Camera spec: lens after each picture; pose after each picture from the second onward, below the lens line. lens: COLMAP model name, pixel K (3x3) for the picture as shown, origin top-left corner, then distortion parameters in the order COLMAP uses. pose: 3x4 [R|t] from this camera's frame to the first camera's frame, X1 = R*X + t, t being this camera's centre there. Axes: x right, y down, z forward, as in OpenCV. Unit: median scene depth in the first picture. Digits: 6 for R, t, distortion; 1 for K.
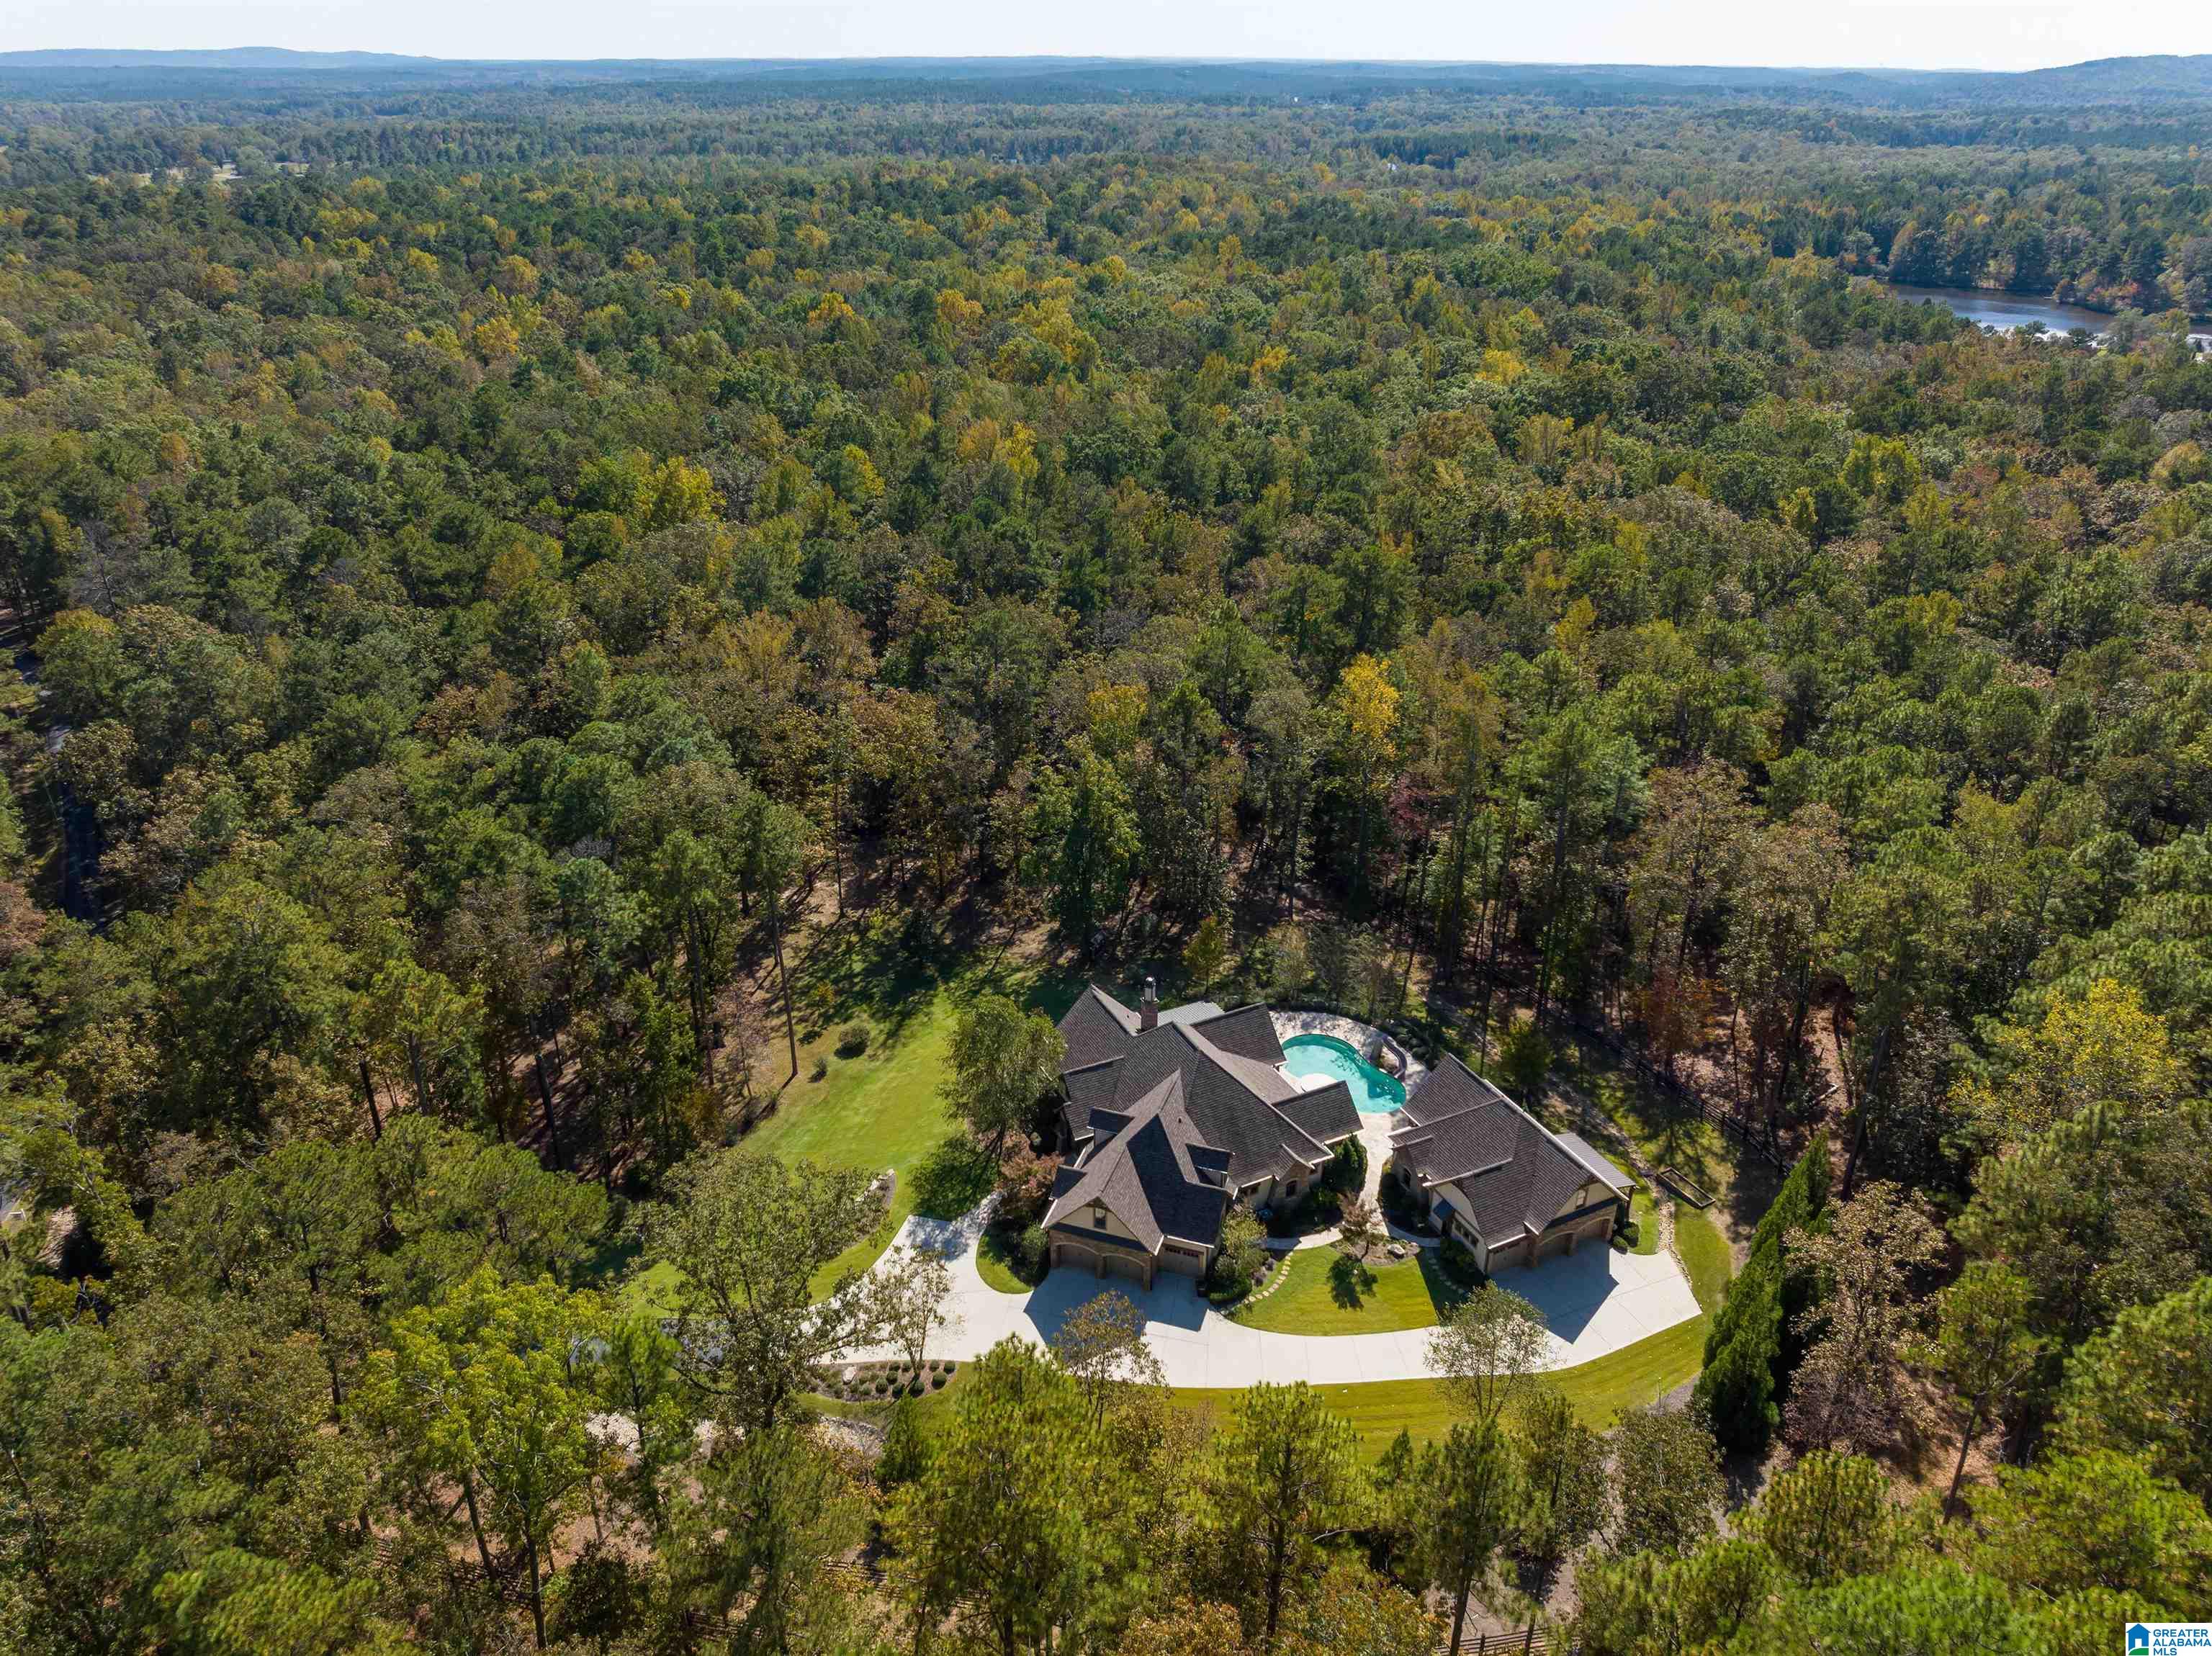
lens RADIAL K [[1571.3, 0, 1106.0], [0, 1571.3, 828.0], [0, 0, 1]] dist [-0.038604, 0.011588]
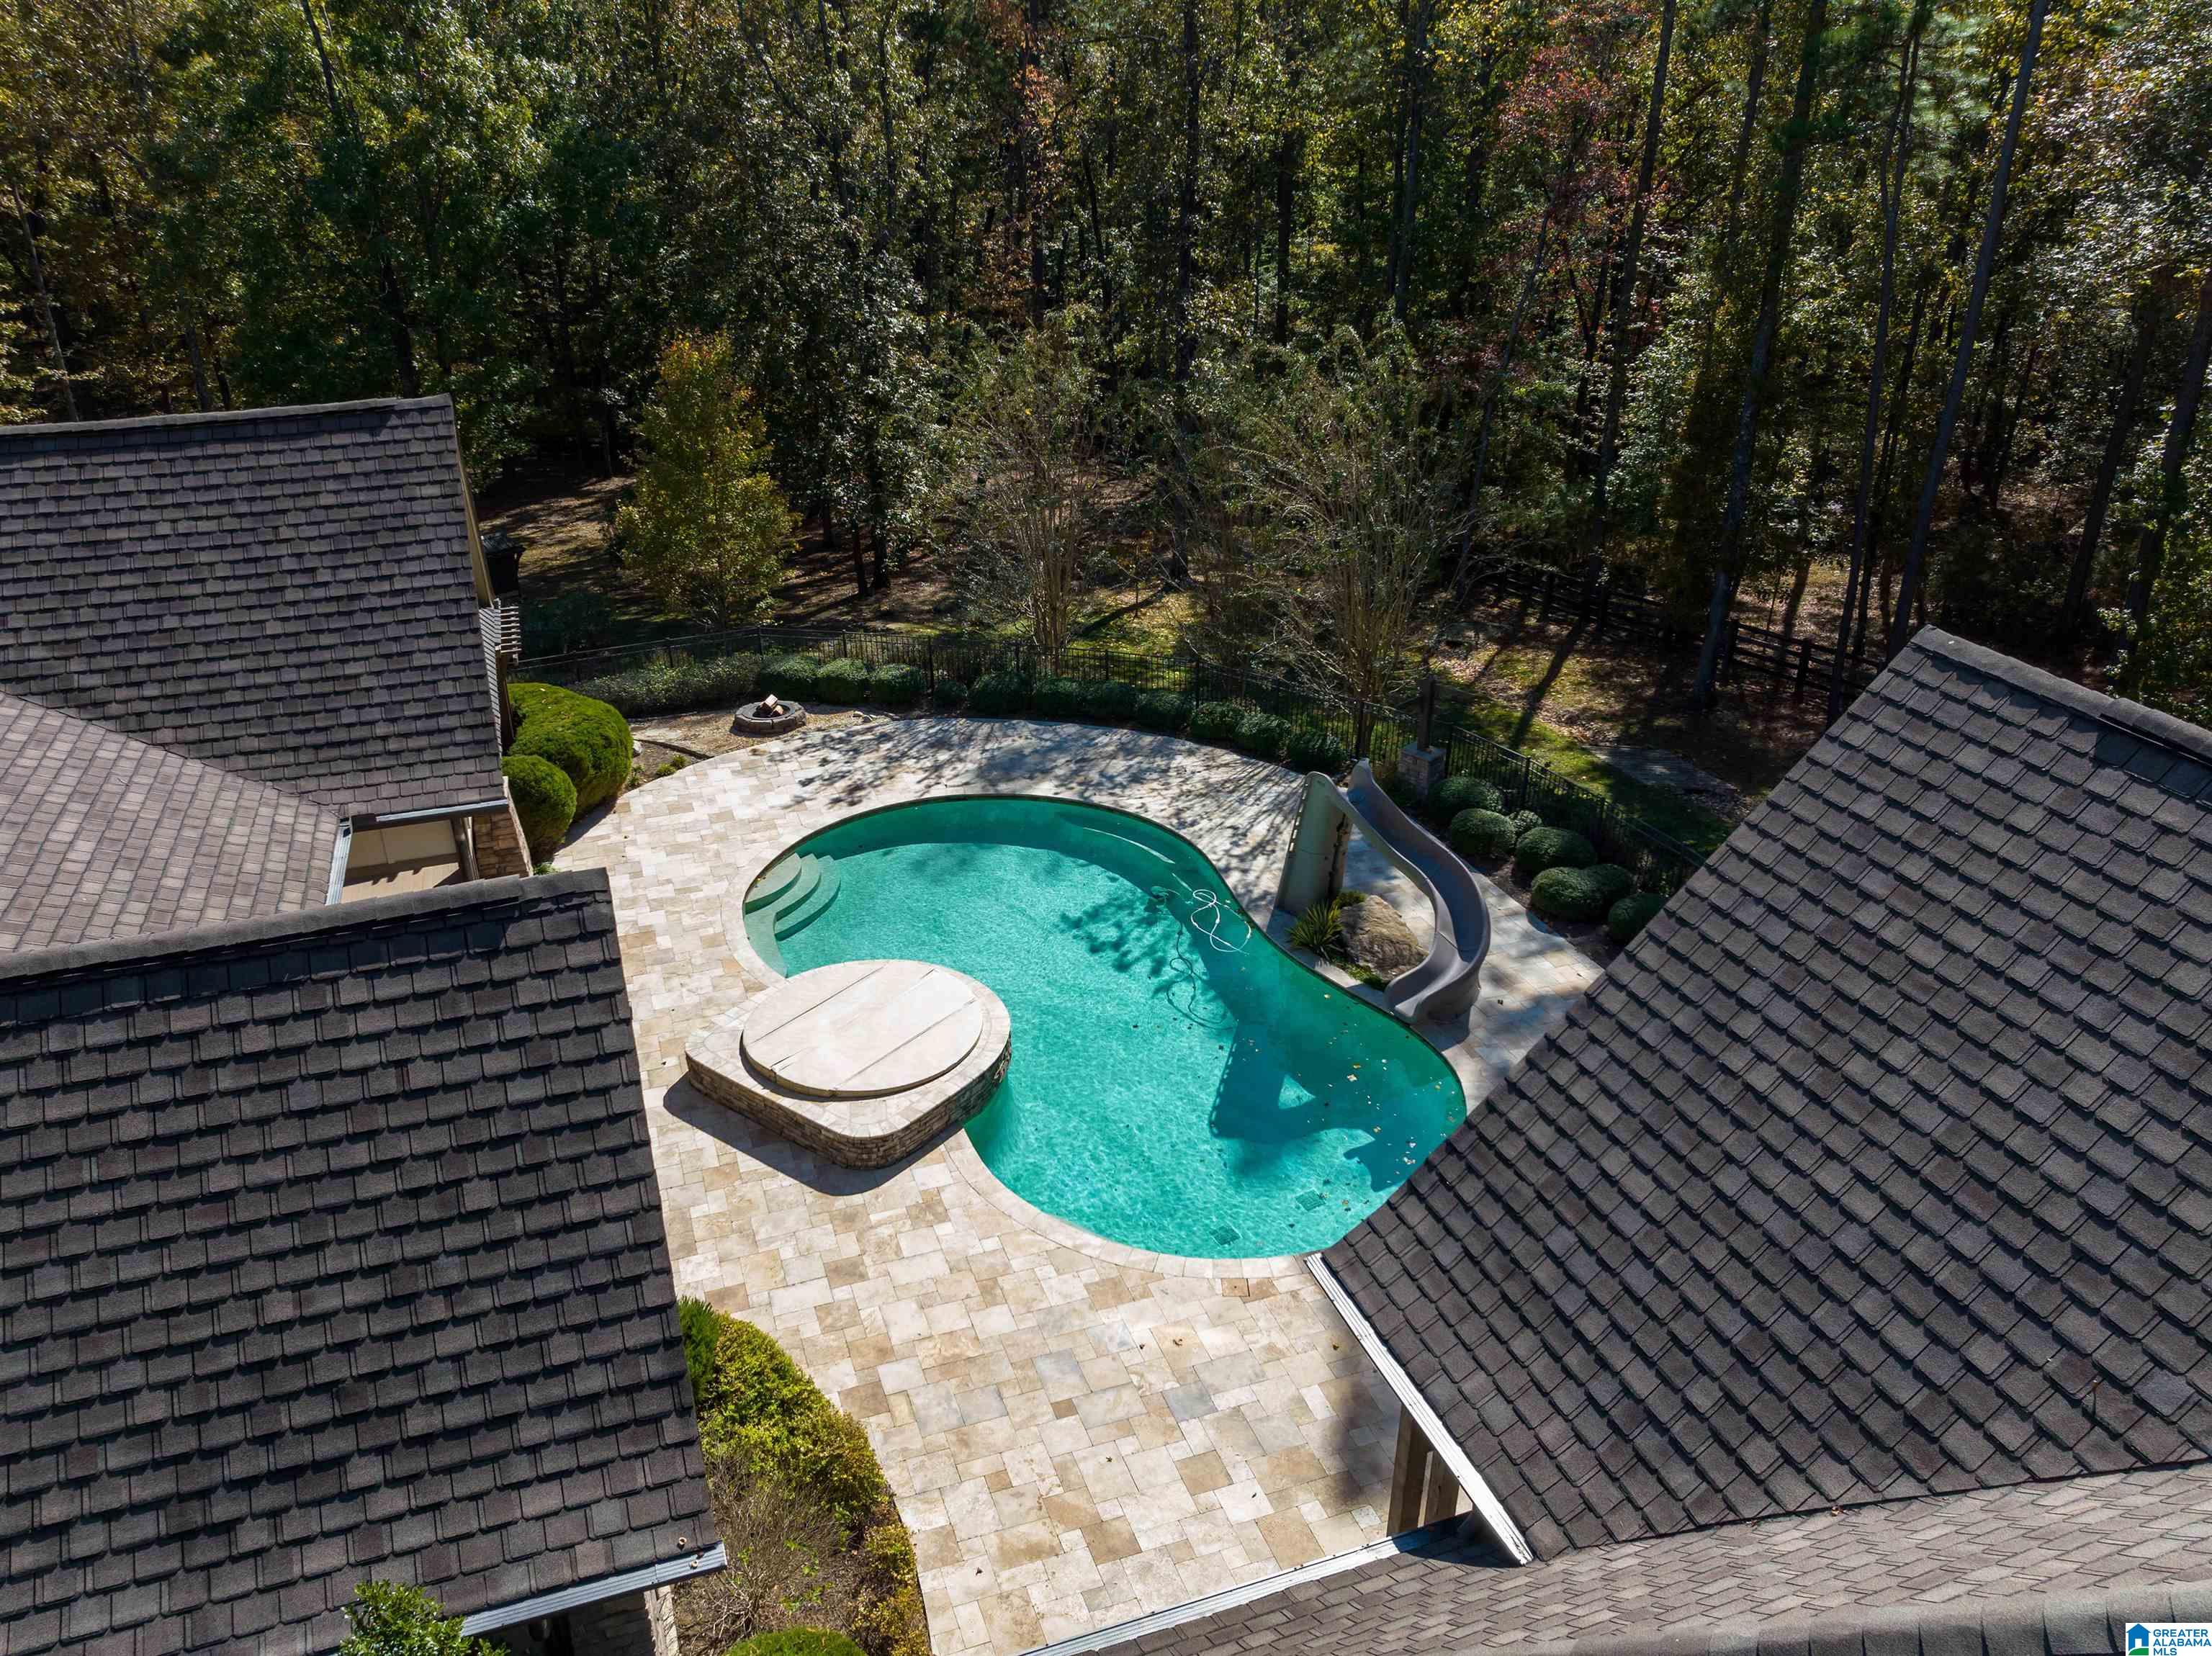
lens RADIAL K [[1571.3, 0, 1106.0], [0, 1571.3, 828.0], [0, 0, 1]] dist [-0.038604, 0.011588]
pose [[0.994523, 0.042869, -0.095320, 0.161801], [-0.044040, 0.998977, -0.010220, 0.137167], [0.094784, 0.014362, 0.995394, 0.808753]]
